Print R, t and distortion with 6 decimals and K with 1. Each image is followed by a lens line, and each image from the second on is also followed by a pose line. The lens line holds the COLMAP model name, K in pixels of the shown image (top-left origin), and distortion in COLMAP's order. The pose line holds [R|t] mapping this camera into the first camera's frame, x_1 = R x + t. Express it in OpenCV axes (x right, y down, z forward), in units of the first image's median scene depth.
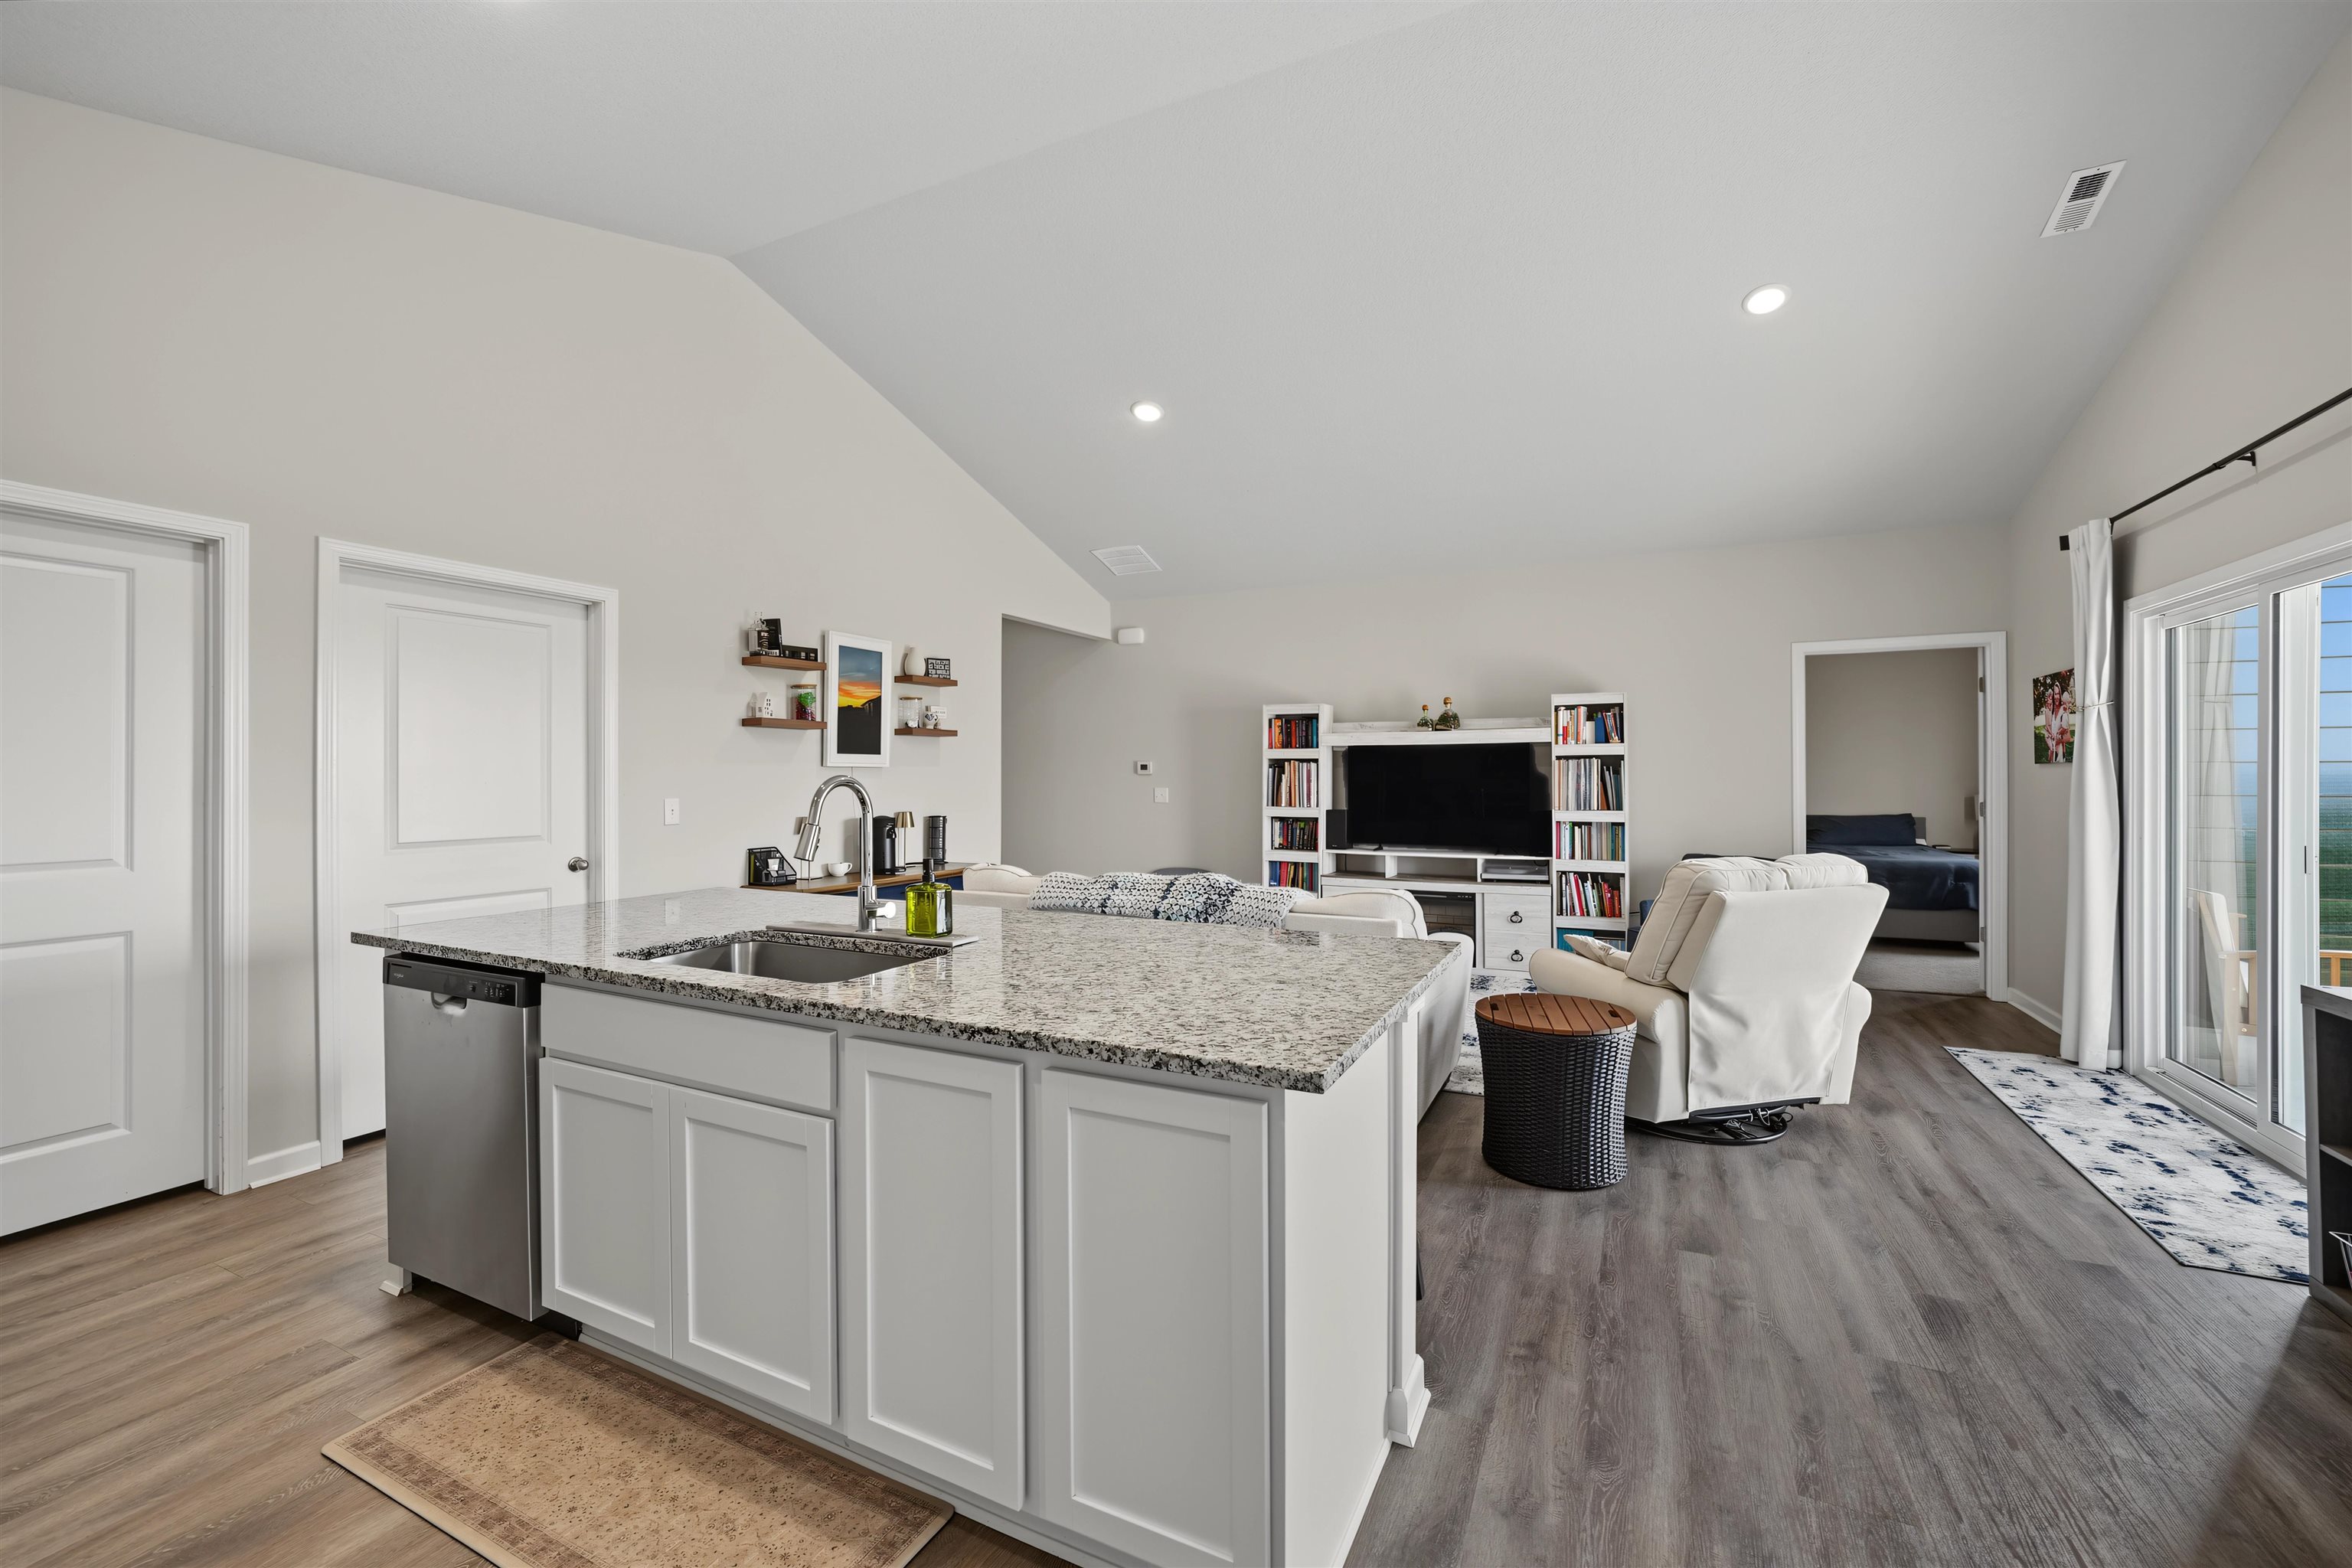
lens RADIAL K [[944.4, 0, 1186.1], [0, 944.4, 775.1], [0, 0, 1]] dist [-0.018330, 0.006630]
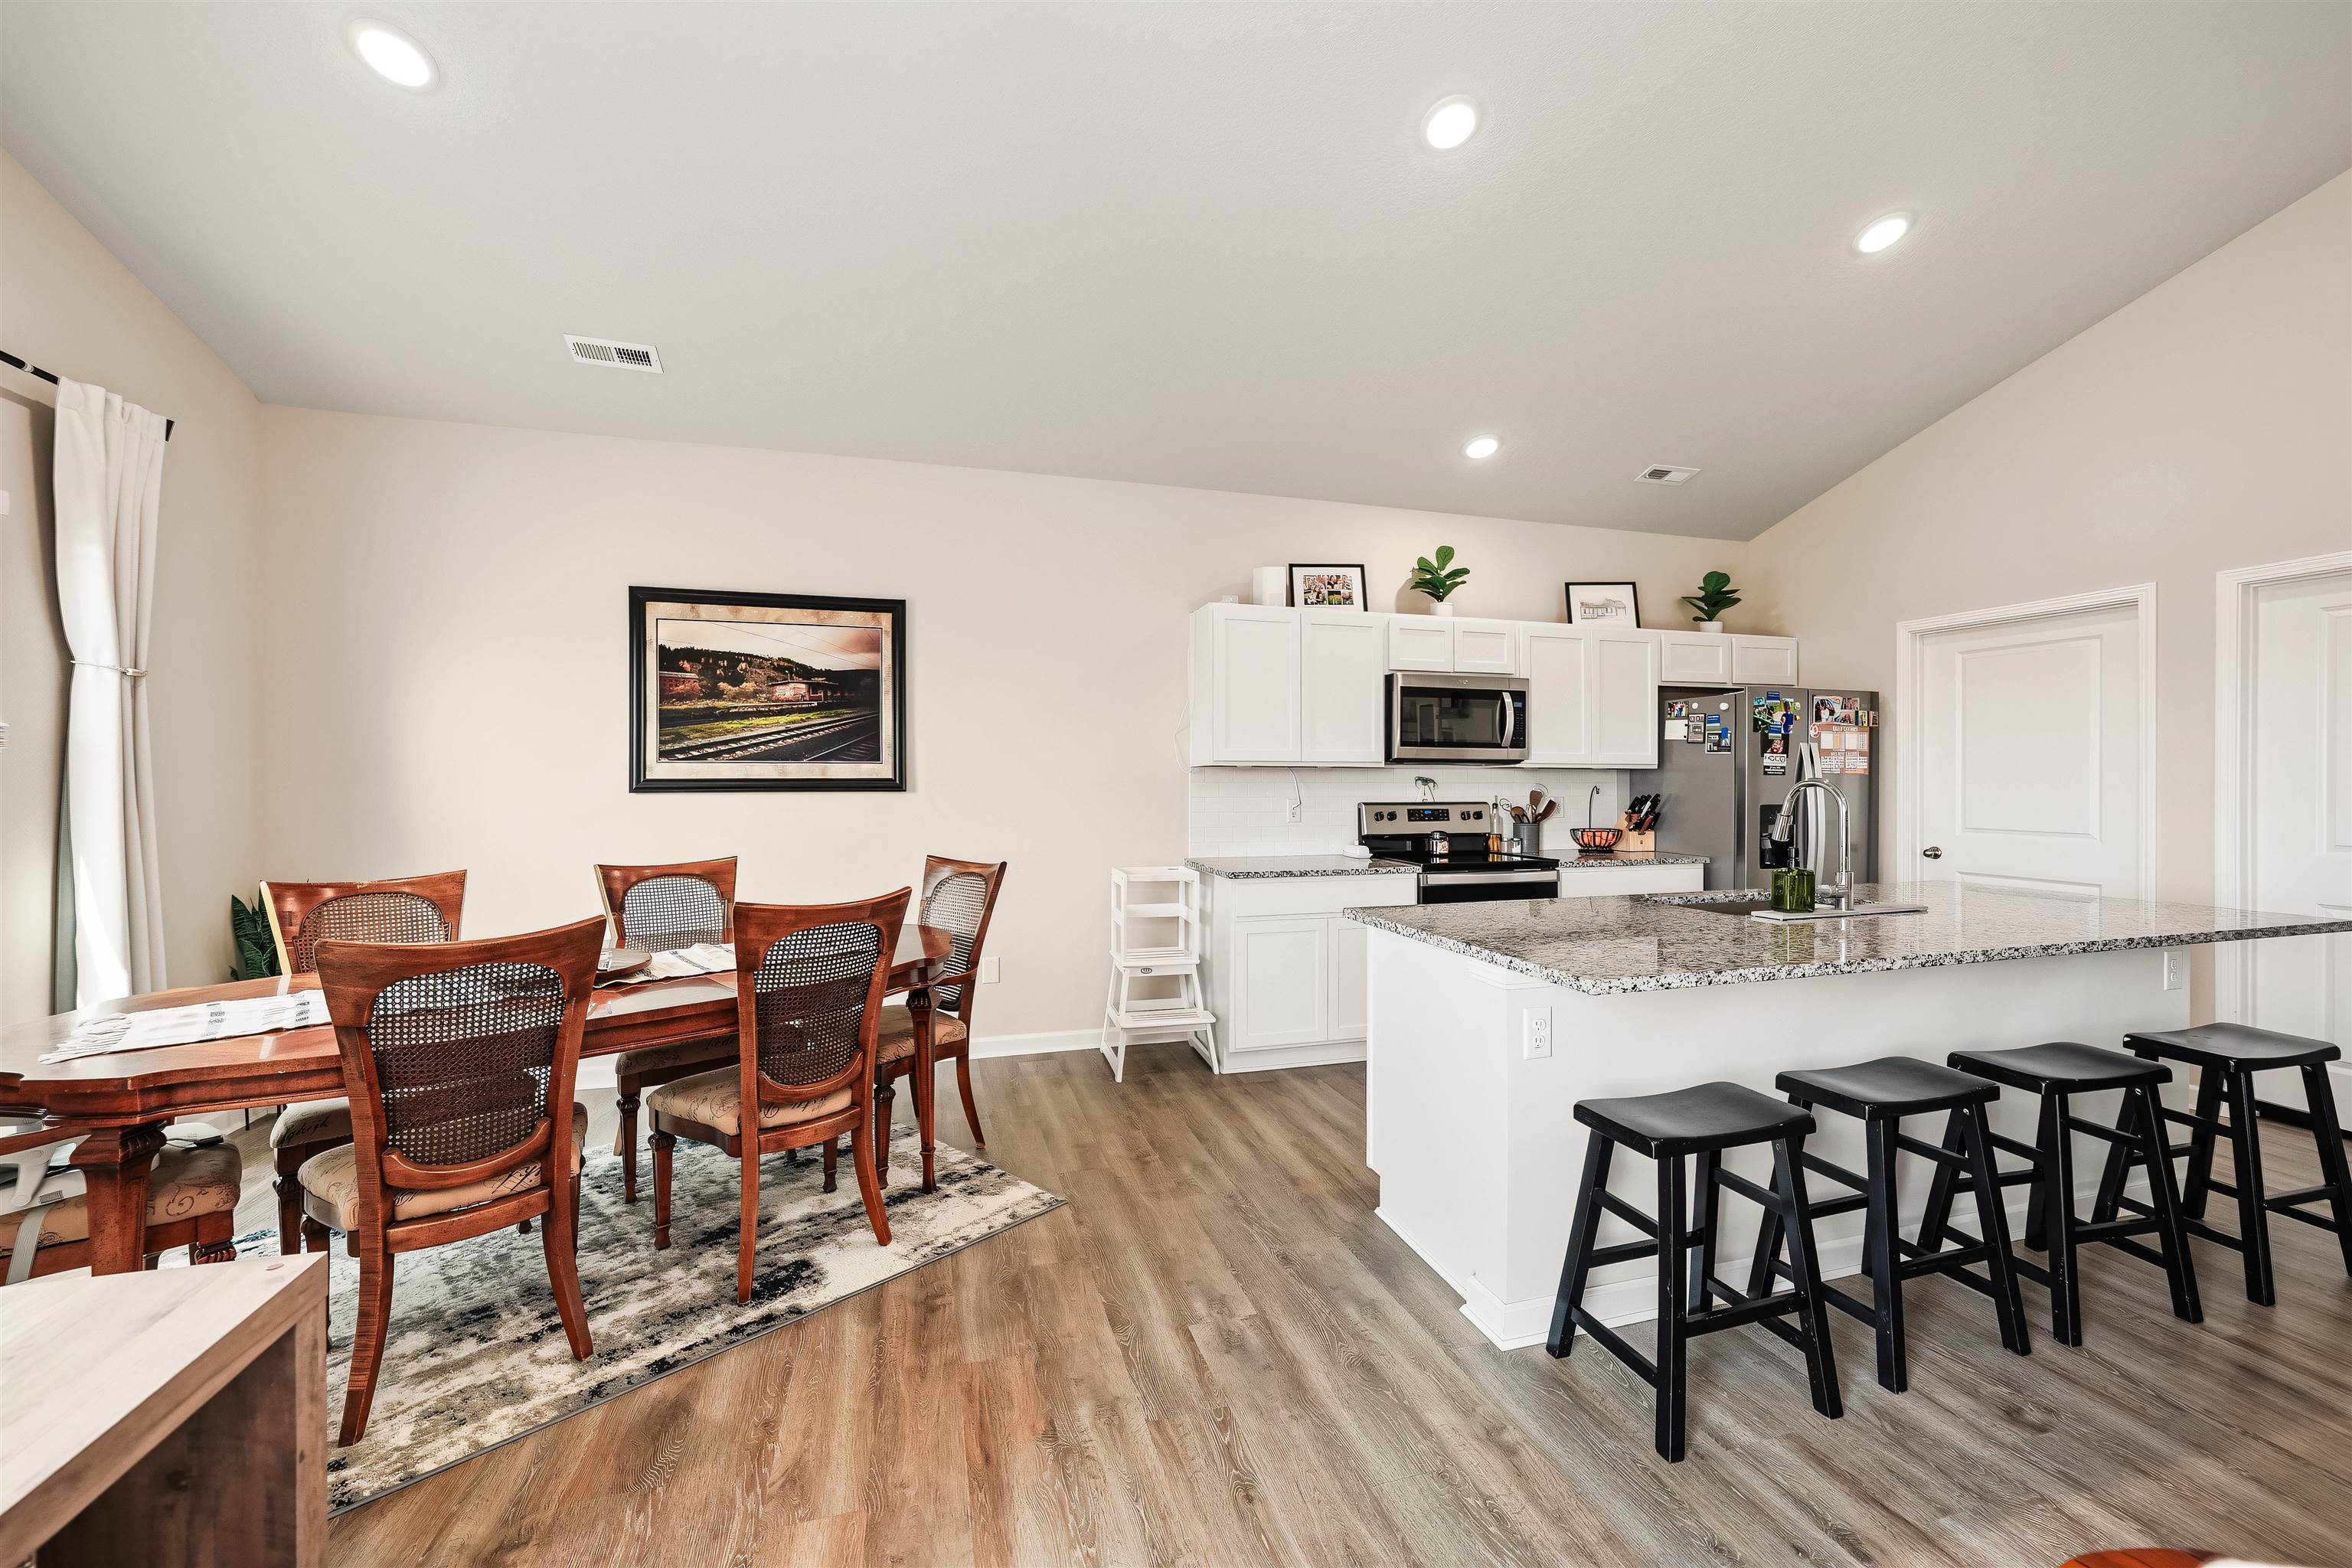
lens RADIAL K [[908.2, 0, 1182.3], [0, 908.2, 783.7], [0, 0, 1]] dist [-0.021124, 0.005949]
pose [[-0.741773, 0.005409, -0.670629, 0.573930], [0.001877, 0.999980, 0.005990, -0.000196], [0.670648, 0.003185, -0.741769, 0.711409]]
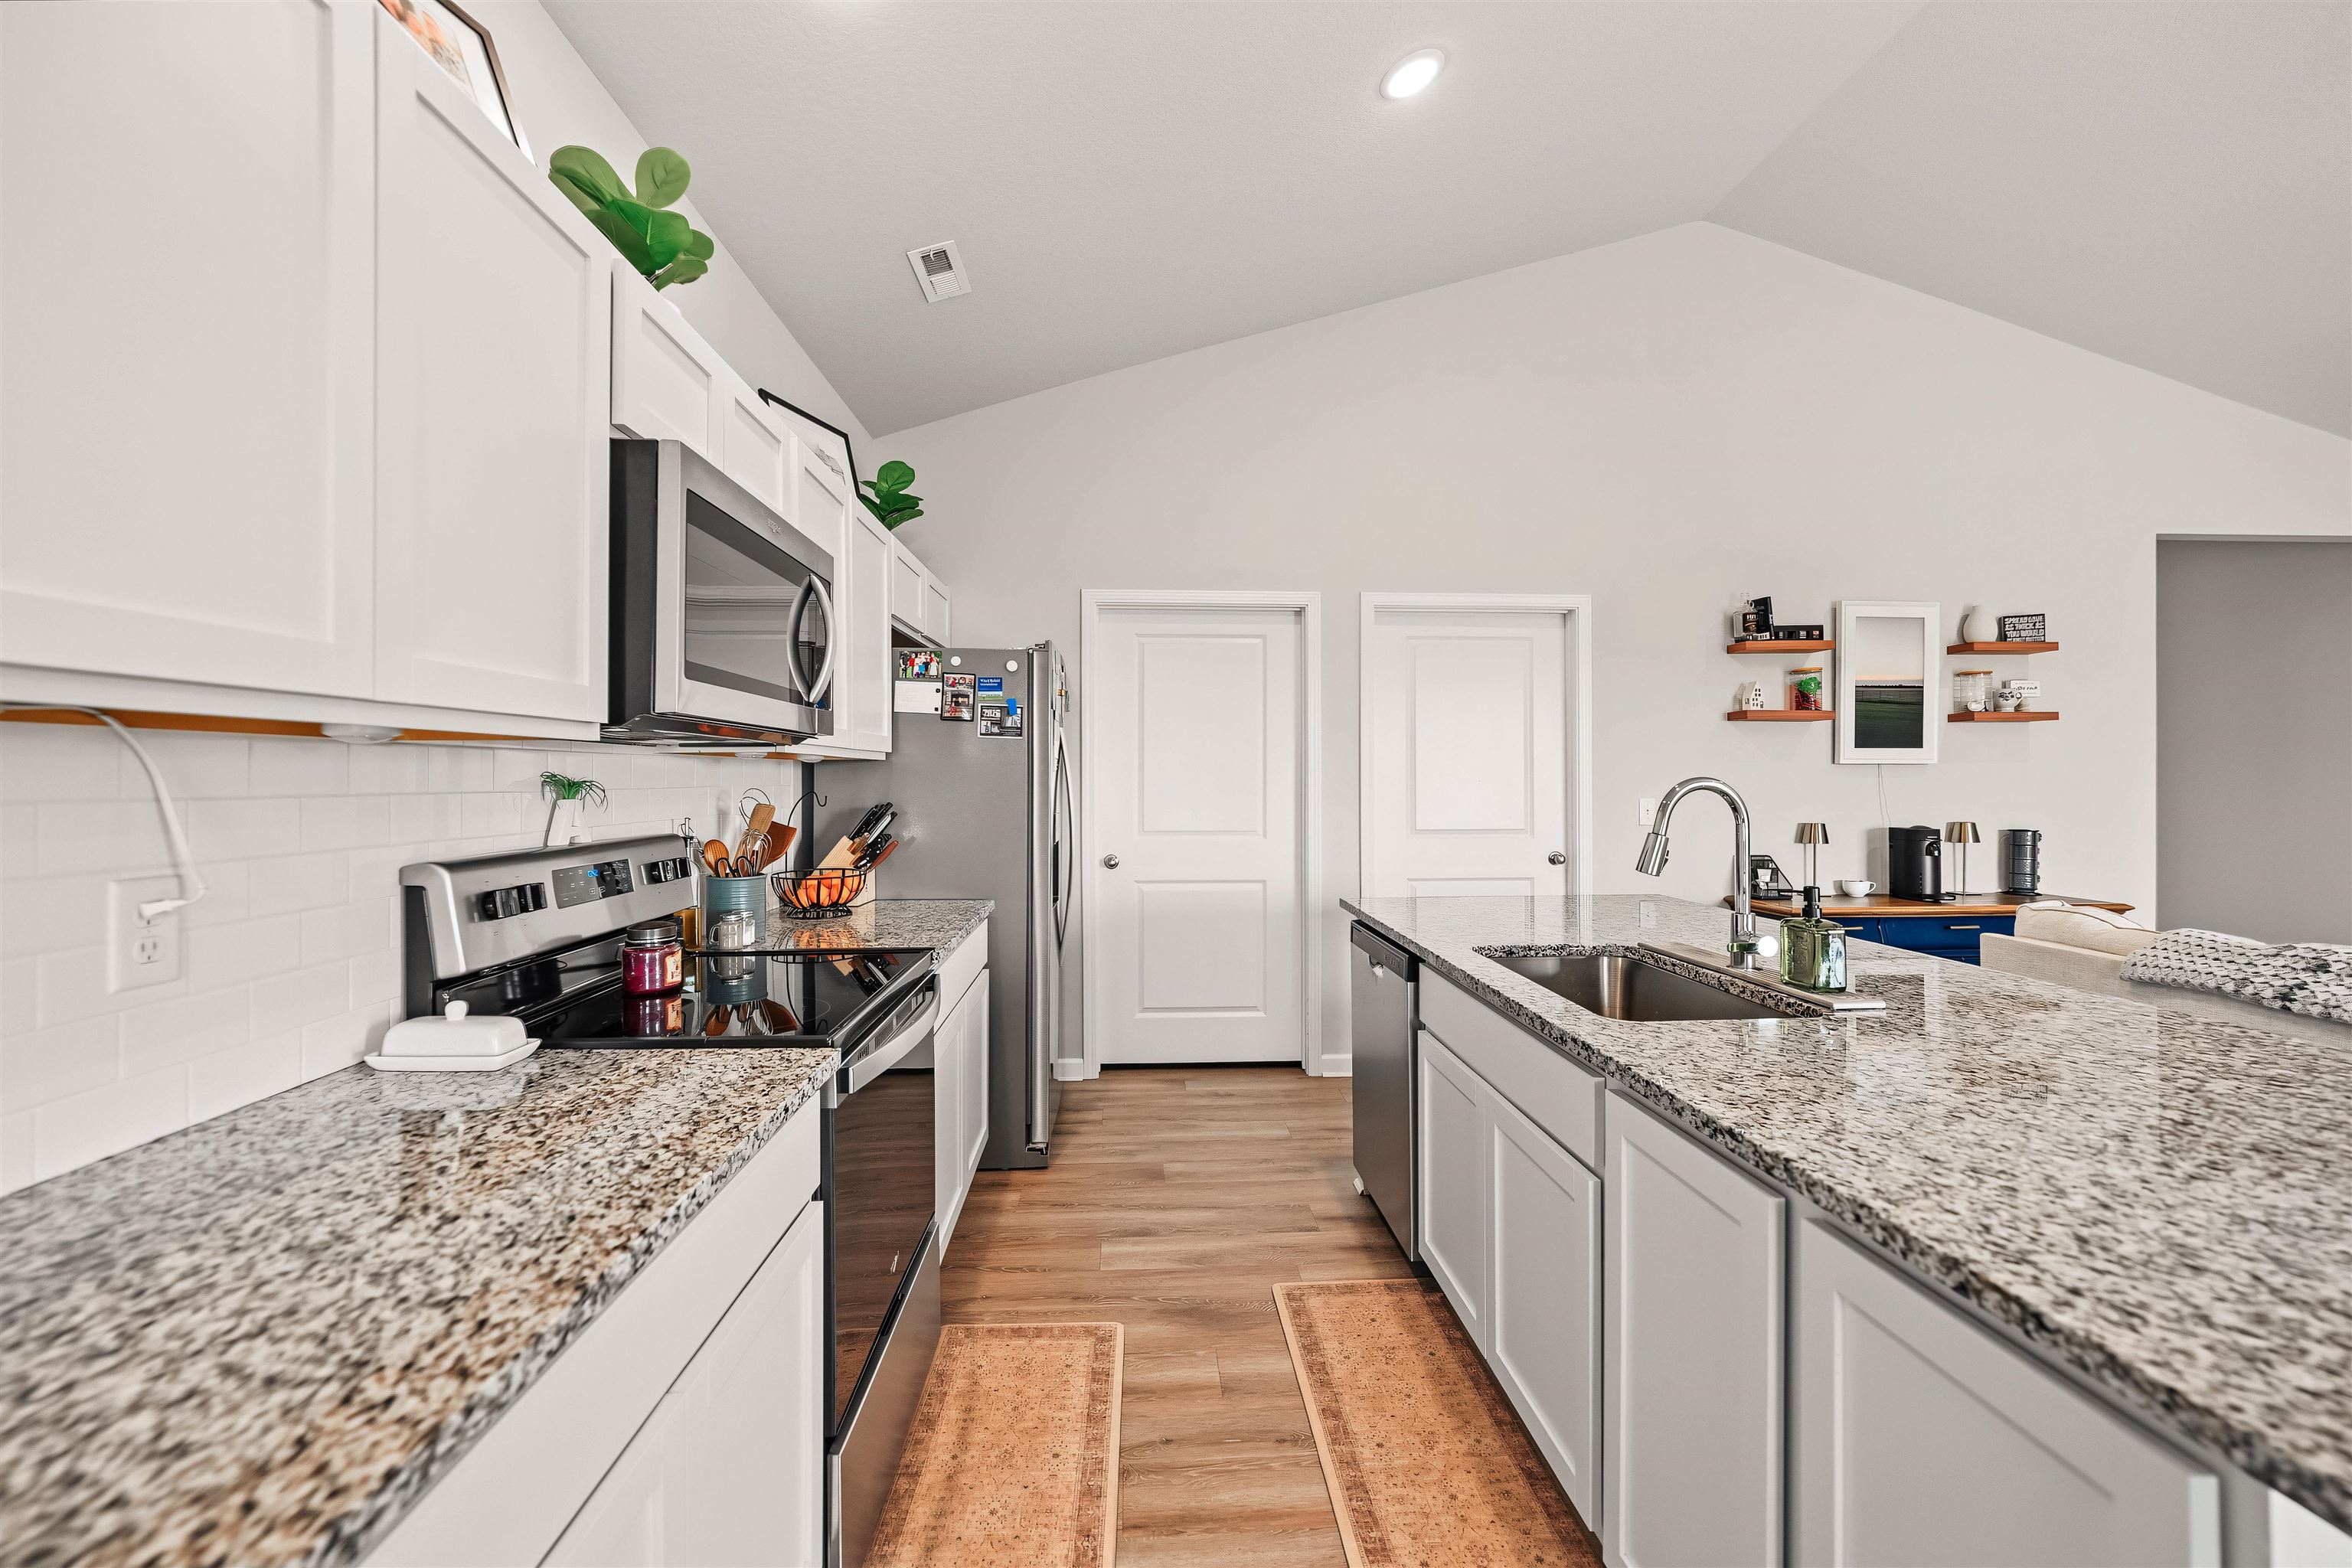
lens RADIAL K [[947.7, 0, 1181.3], [0, 947.7, 768.4], [0, 0, 1]] dist [-0.019389, 0.006470]
pose [[0.485983, -0.003838, -0.873960, 0.076886], [0.000251, 0.999991, -0.004253, -0.002112], [0.873968, 0.001847, 0.485980, 0.099585]]
